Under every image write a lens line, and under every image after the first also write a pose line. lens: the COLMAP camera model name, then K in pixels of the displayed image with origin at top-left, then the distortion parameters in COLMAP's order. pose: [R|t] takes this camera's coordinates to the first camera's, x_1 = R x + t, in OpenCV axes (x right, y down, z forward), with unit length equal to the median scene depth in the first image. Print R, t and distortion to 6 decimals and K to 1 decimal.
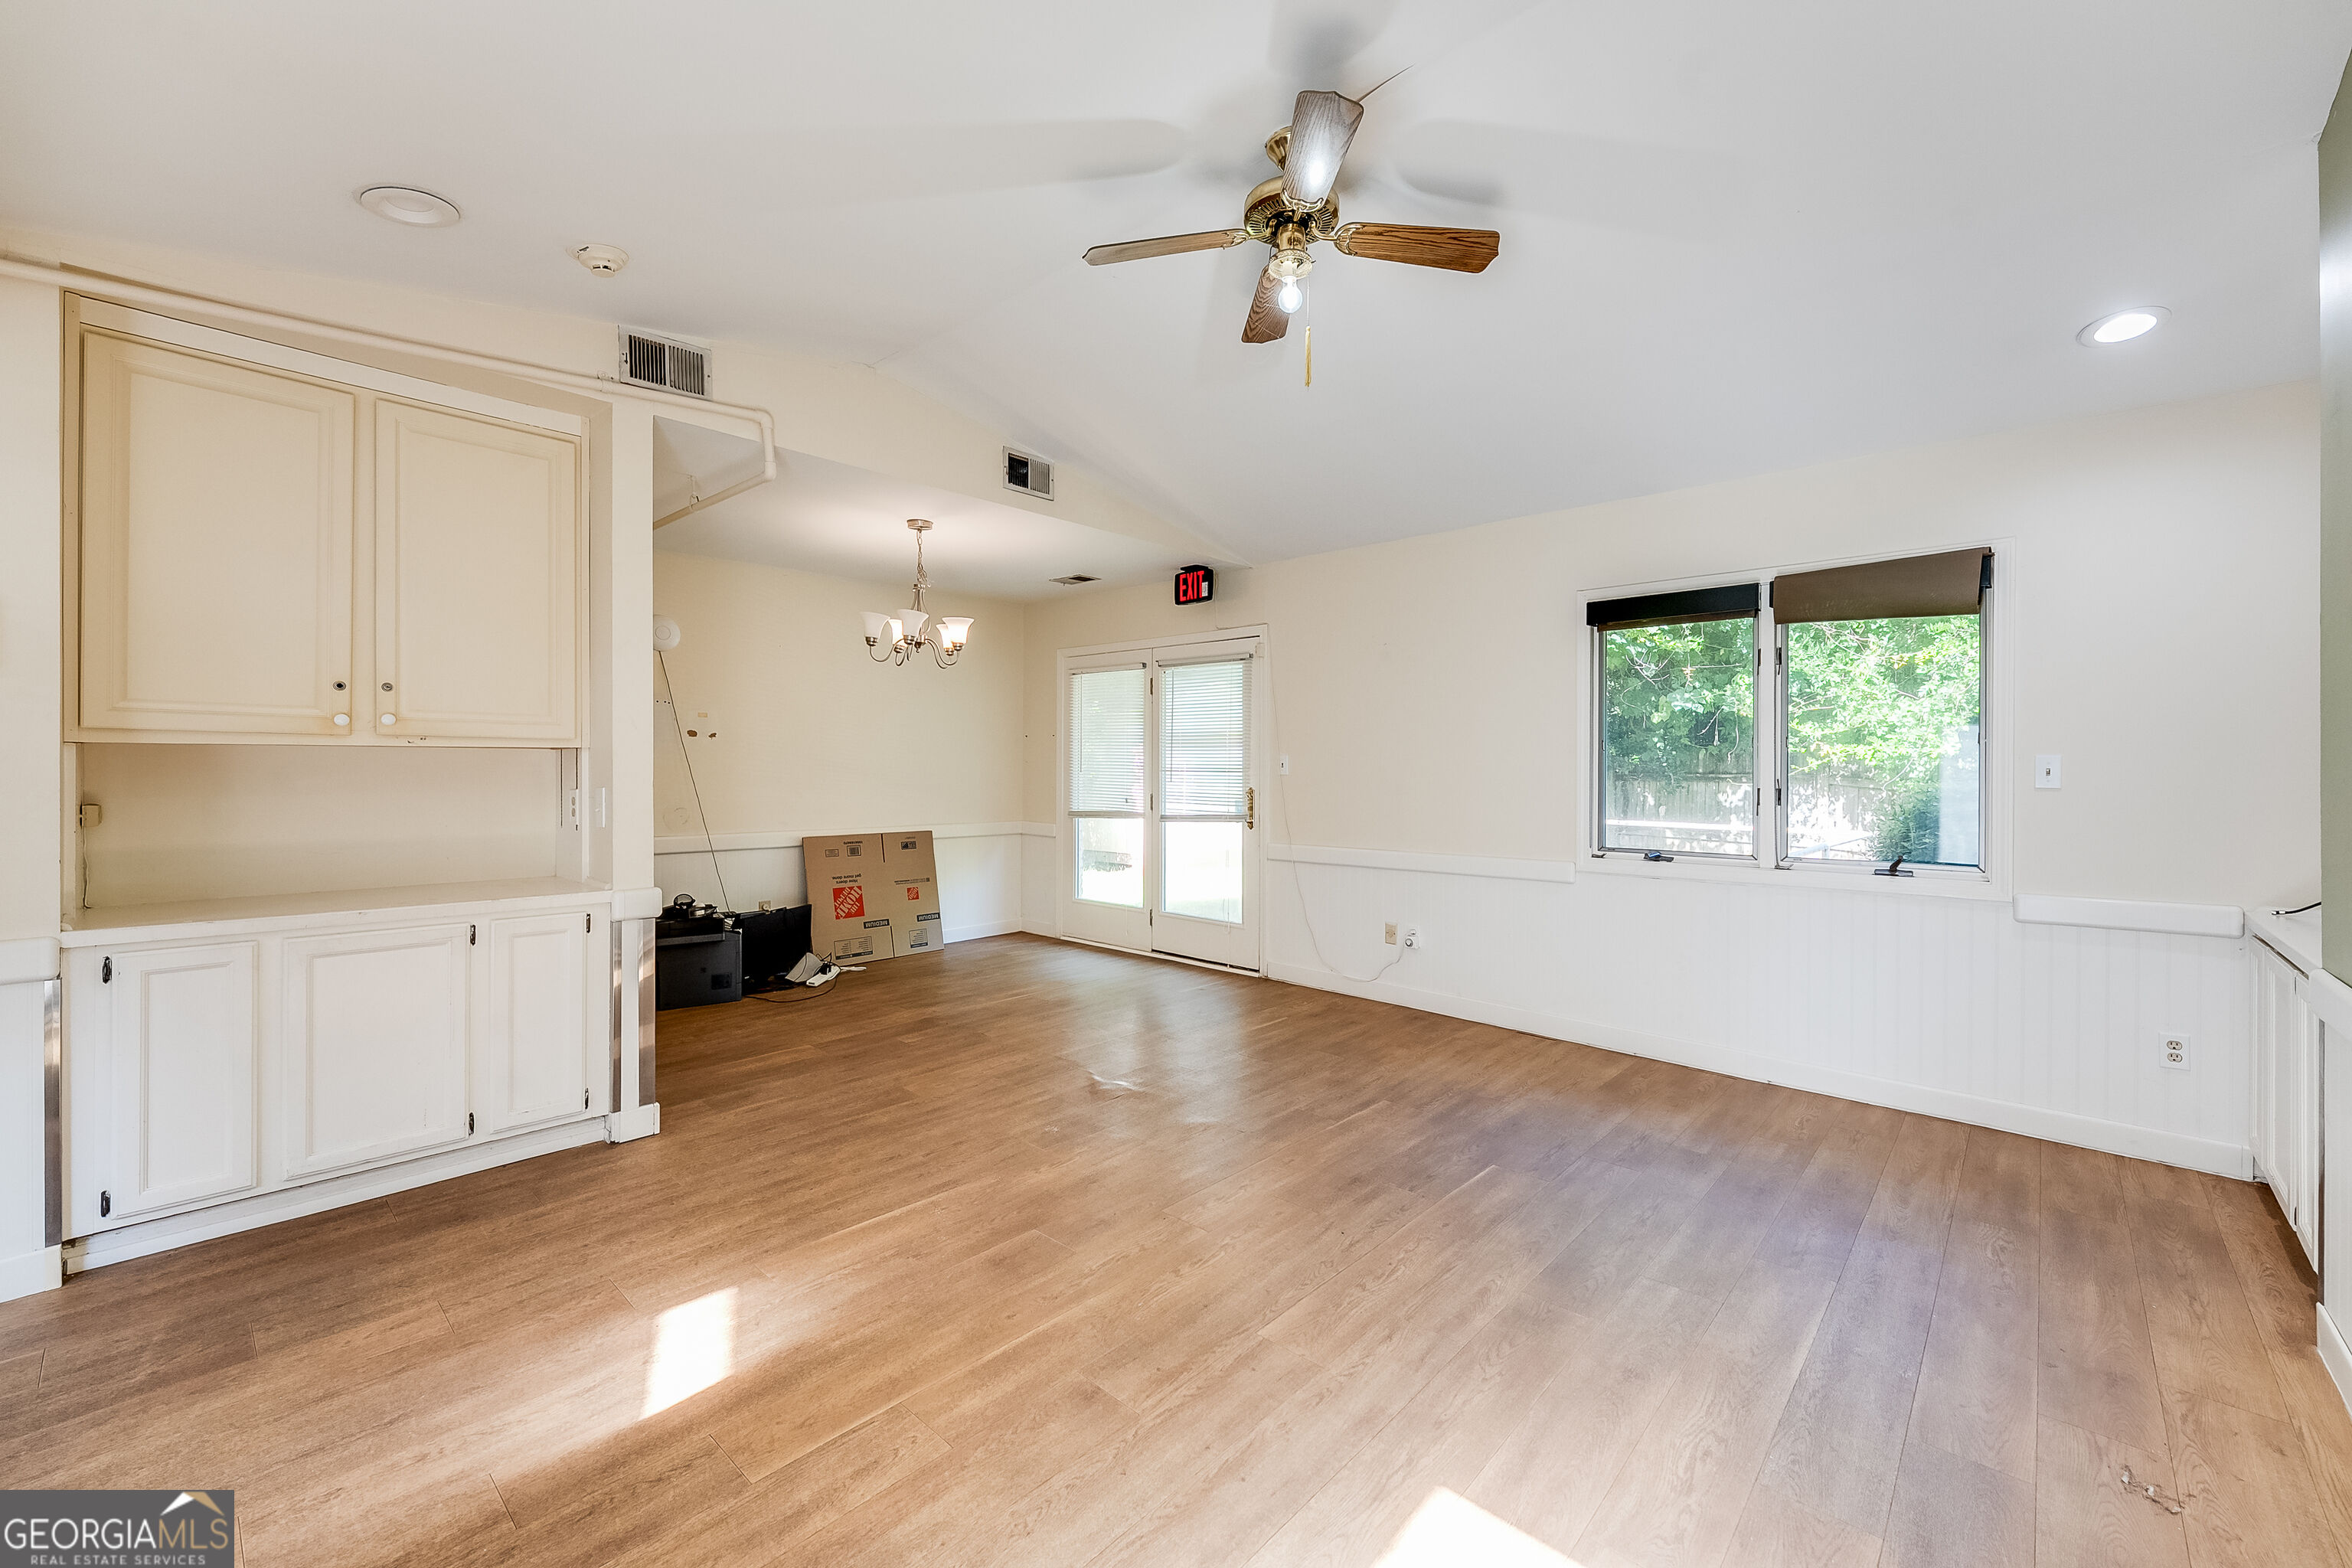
lens RADIAL K [[947.7, 0, 1199.5], [0, 947.7, 773.9], [0, 0, 1]] dist [-0.001849, -0.000548]
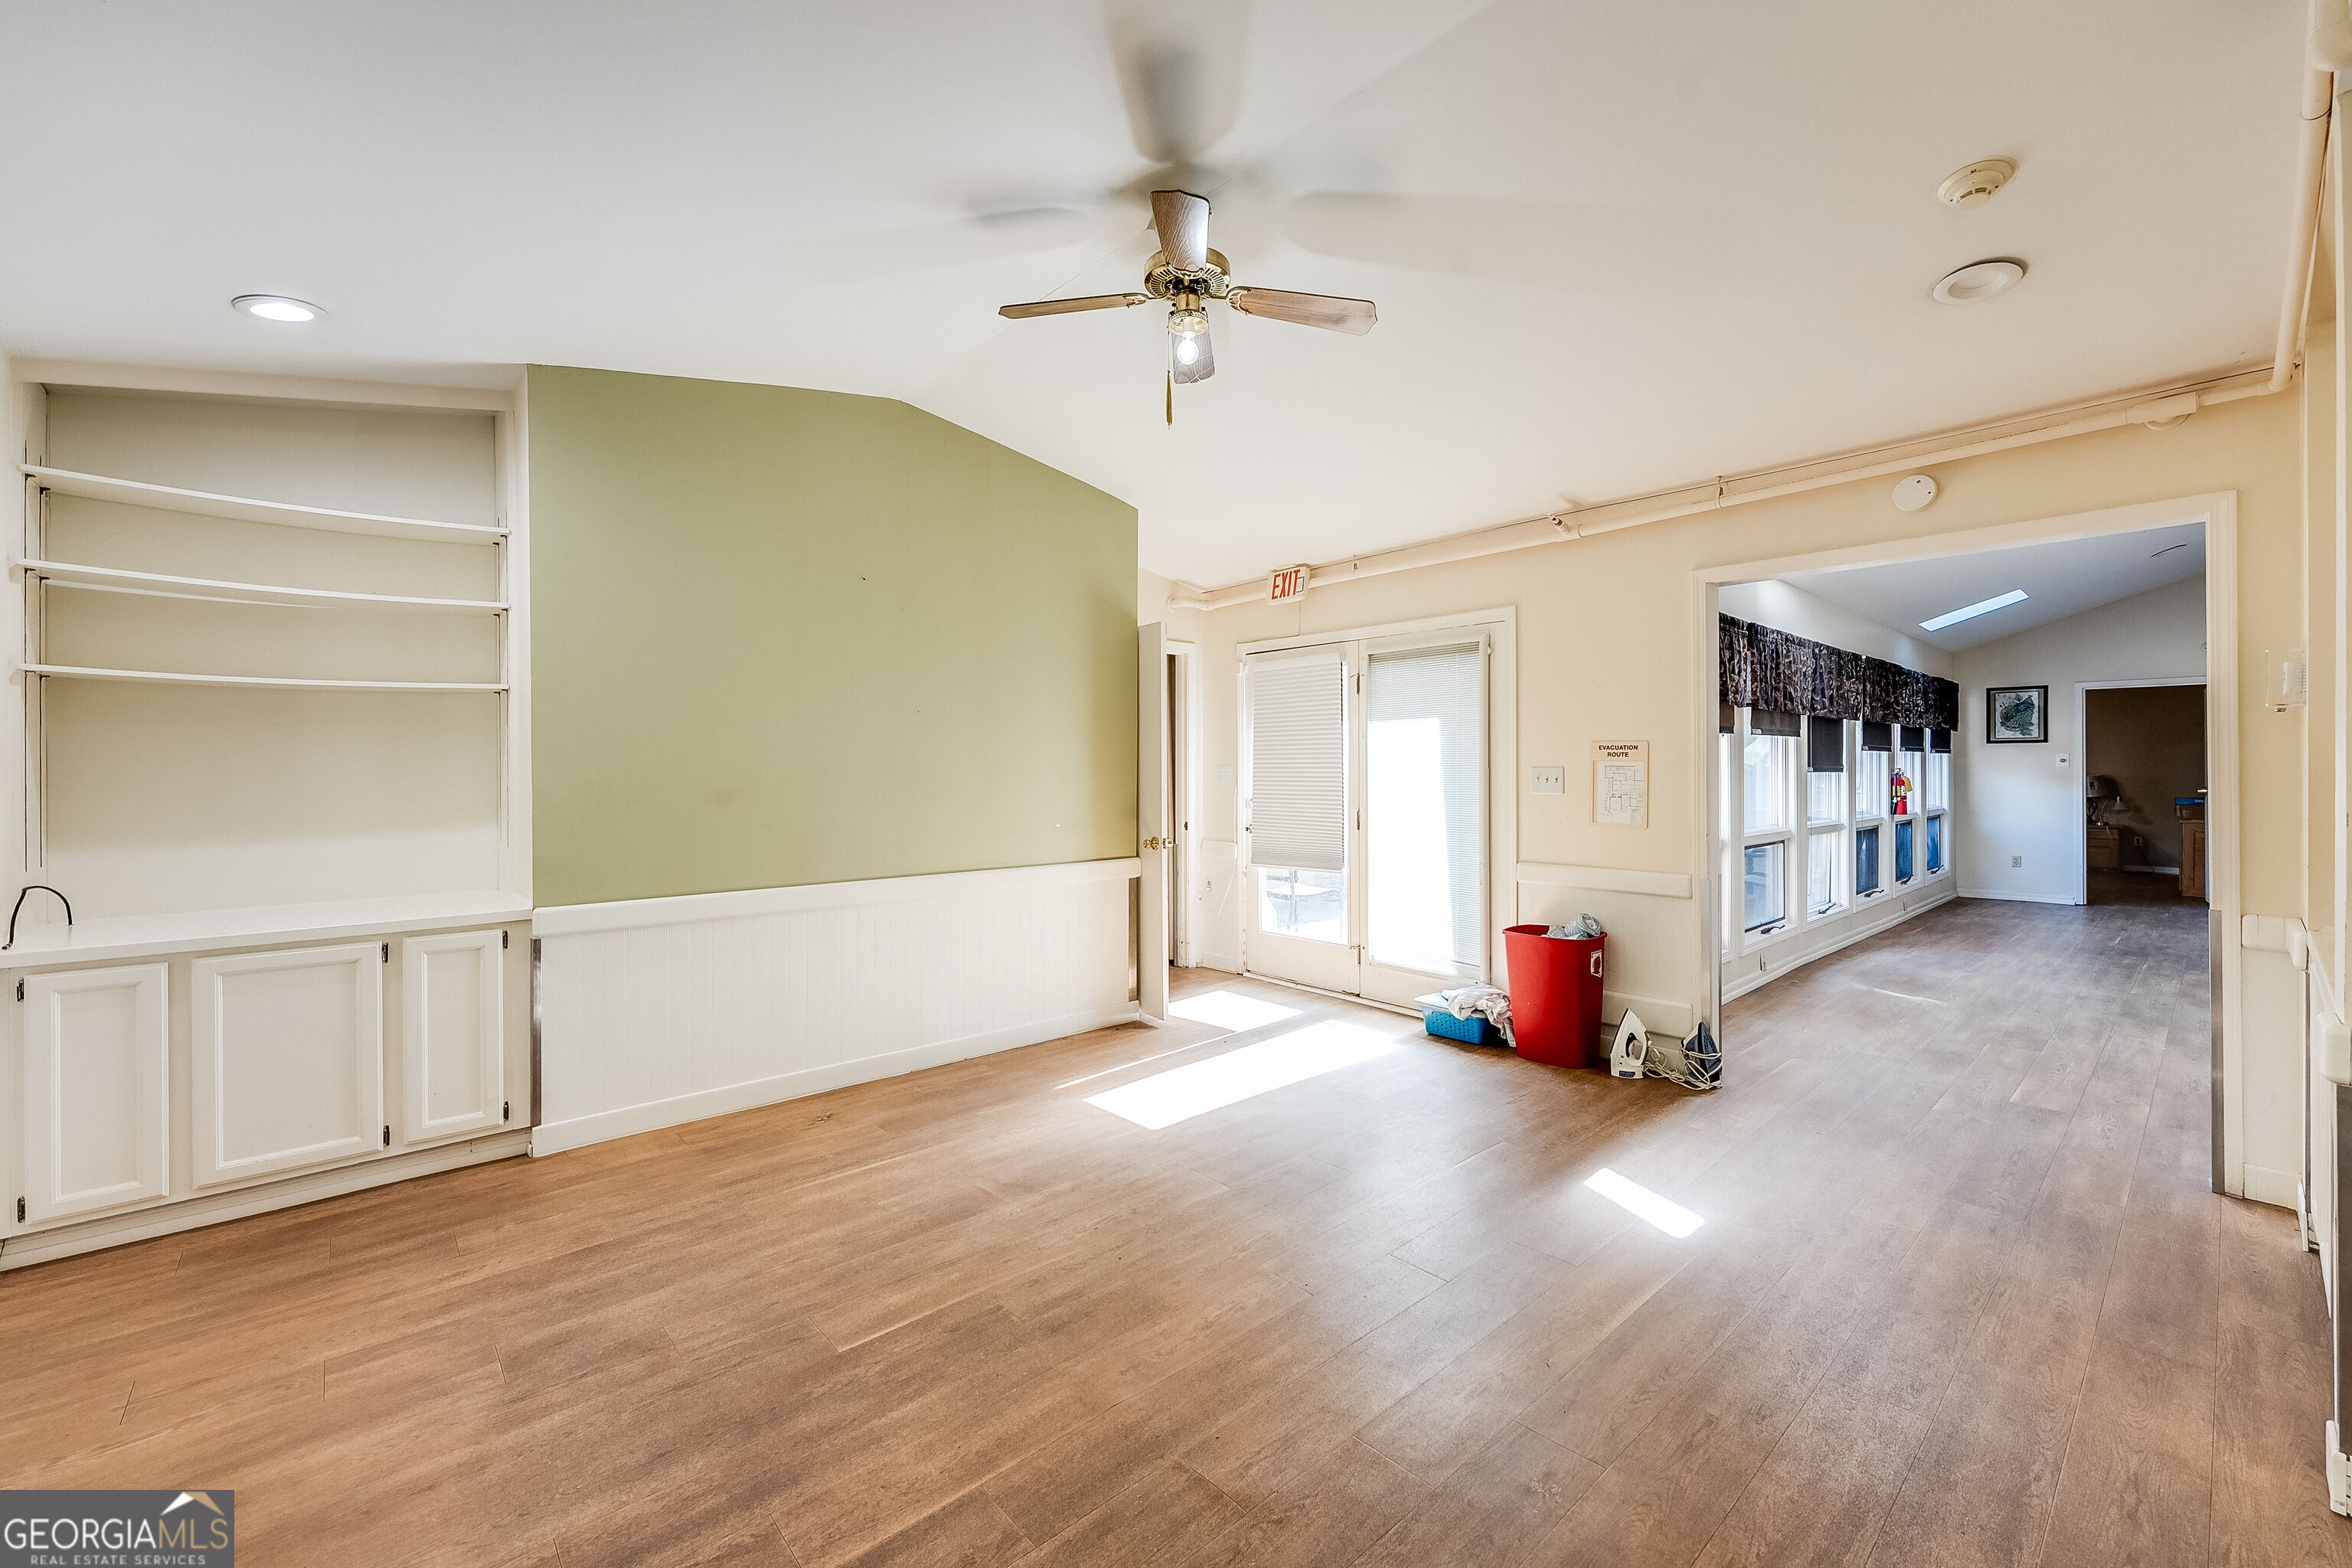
lens RADIAL K [[947.7, 0, 1173.3], [0, 947.7, 764.9], [0, 0, 1]] dist [-0.001849, -0.000548]
pose [[-0.991904, -0.000842, 0.126991, -0.019404], [-0.000482, 0.999996, 0.002871, -0.019189], [-0.126993, 0.002787, -0.991900, 1.464665]]
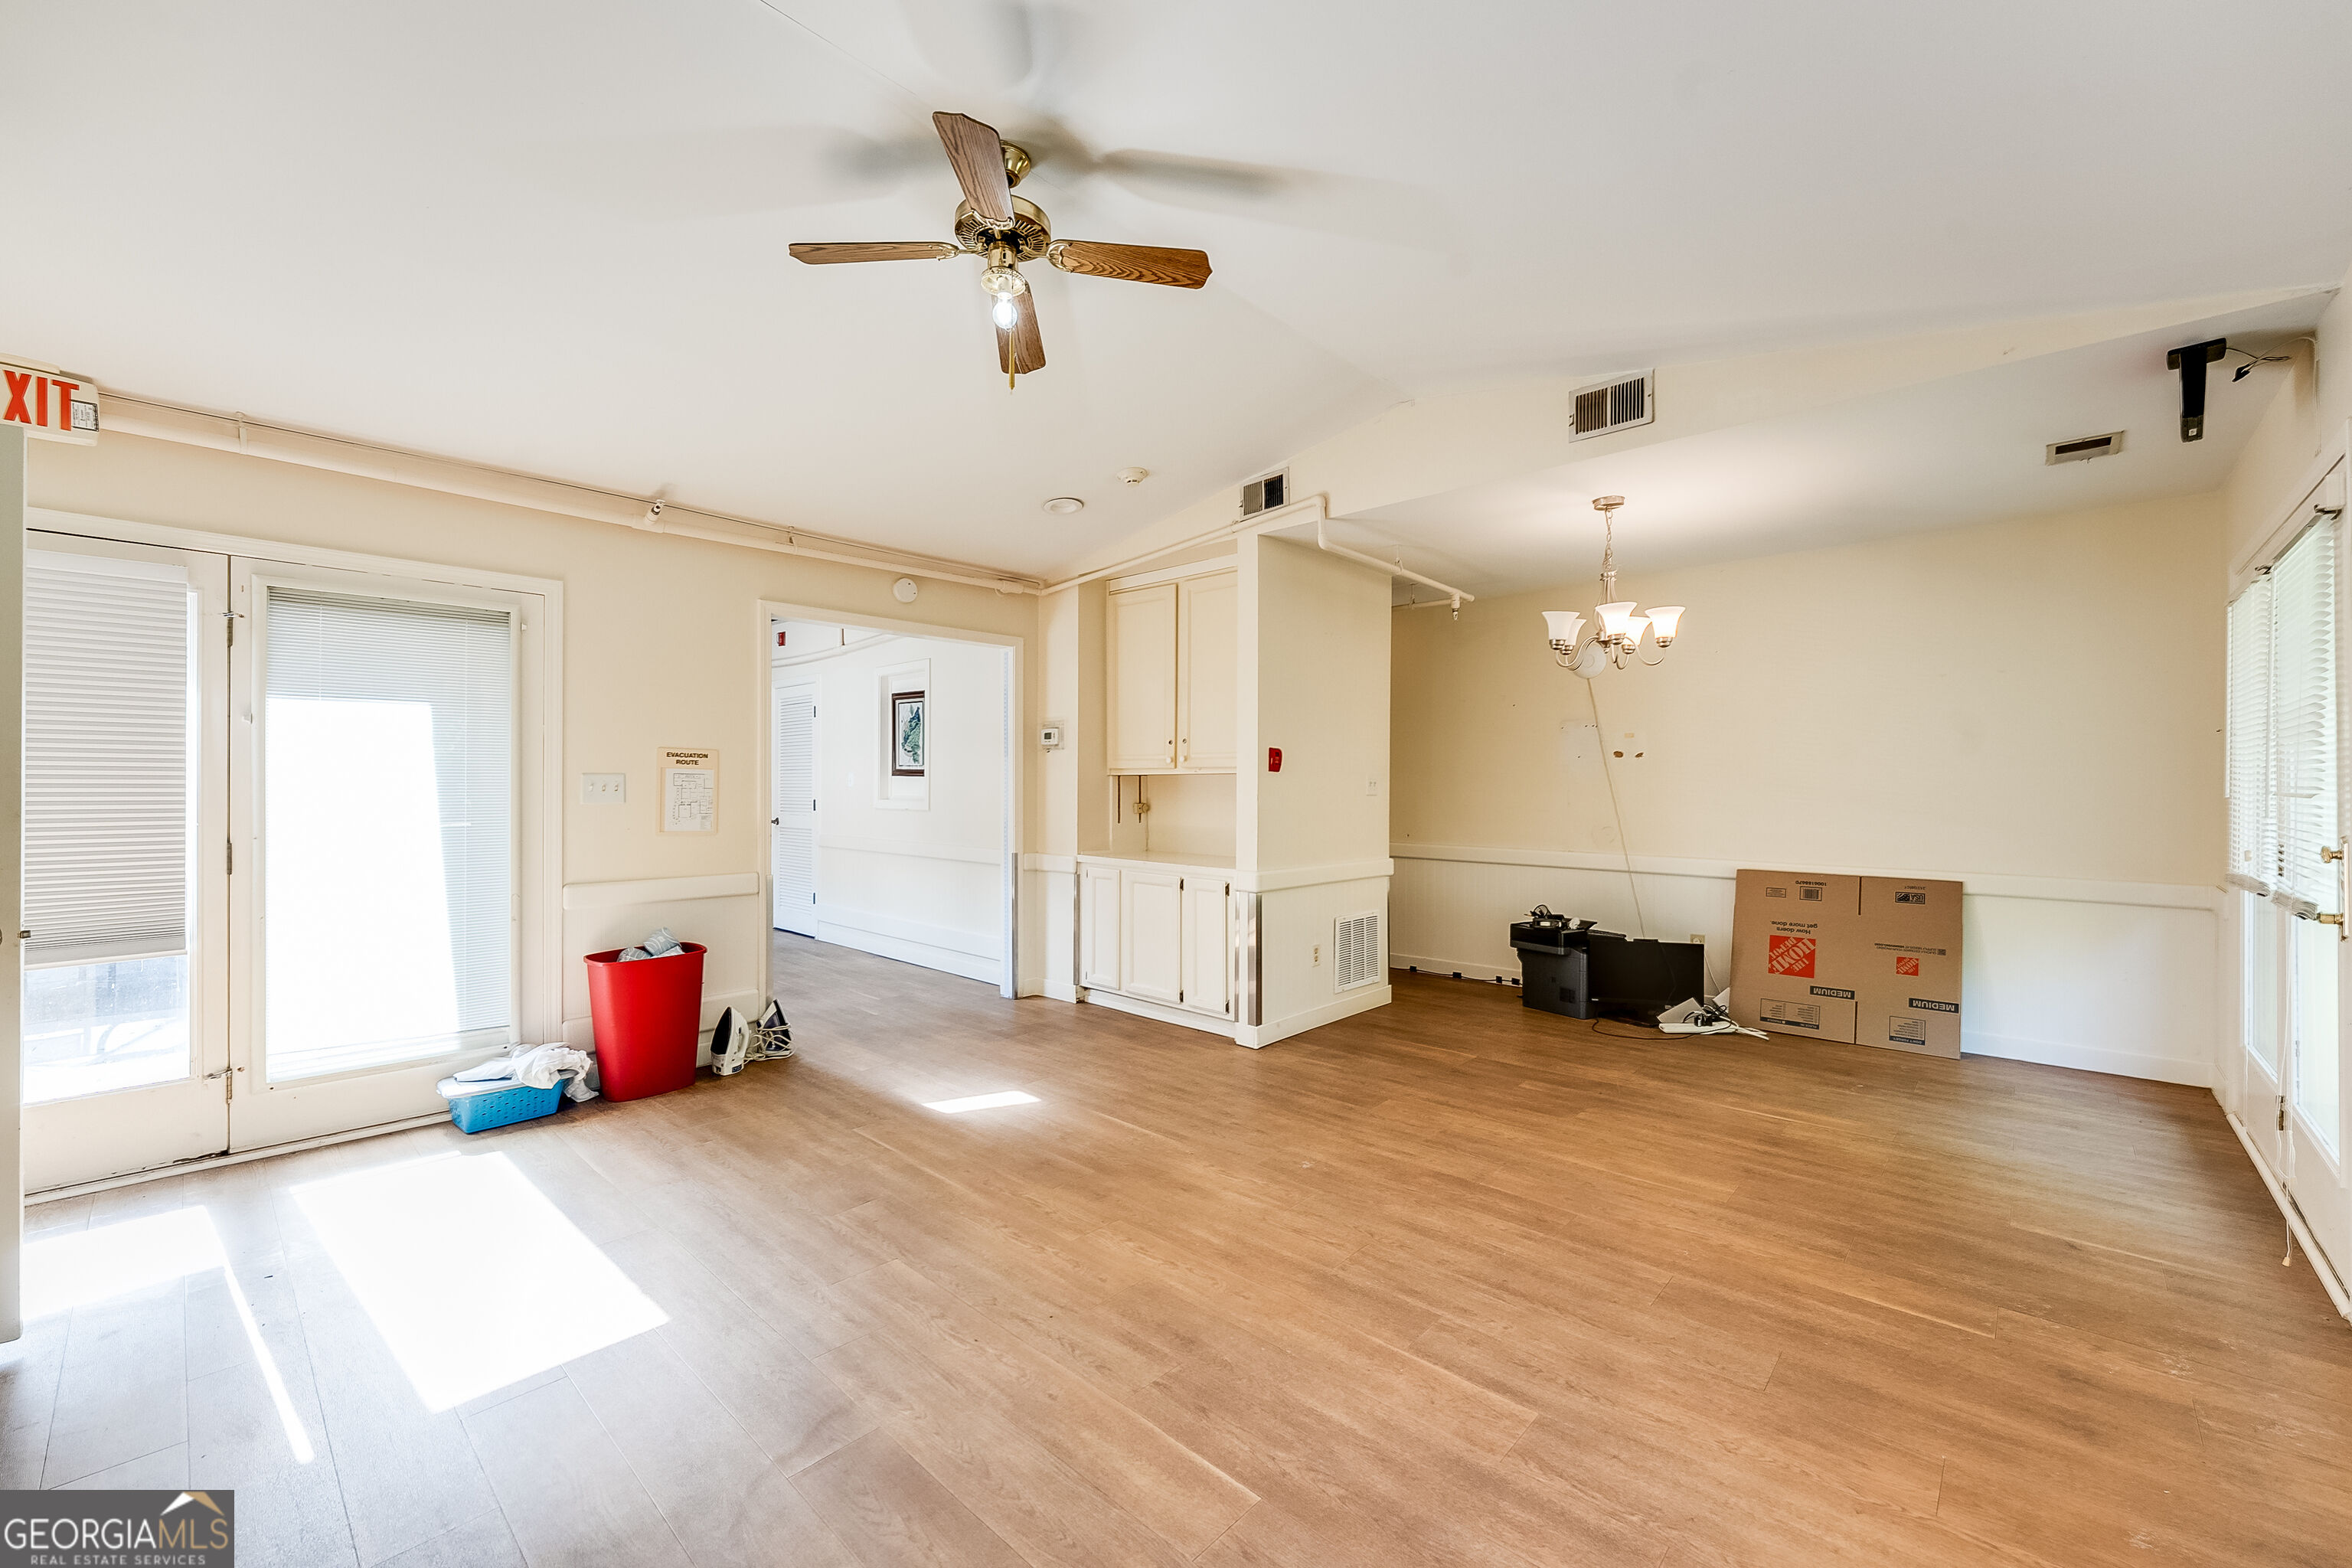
lens RADIAL K [[947.7, 0, 1175.7], [0, 947.7, 797.0], [0, 0, 1]] dist [-0.001849, -0.000548]
pose [[-0.025210, 0.010227, -0.999630, 0.762637], [-0.010430, 0.999891, 0.010492, -0.004493], [0.999628, 0.010691, -0.025100, 0.846921]]
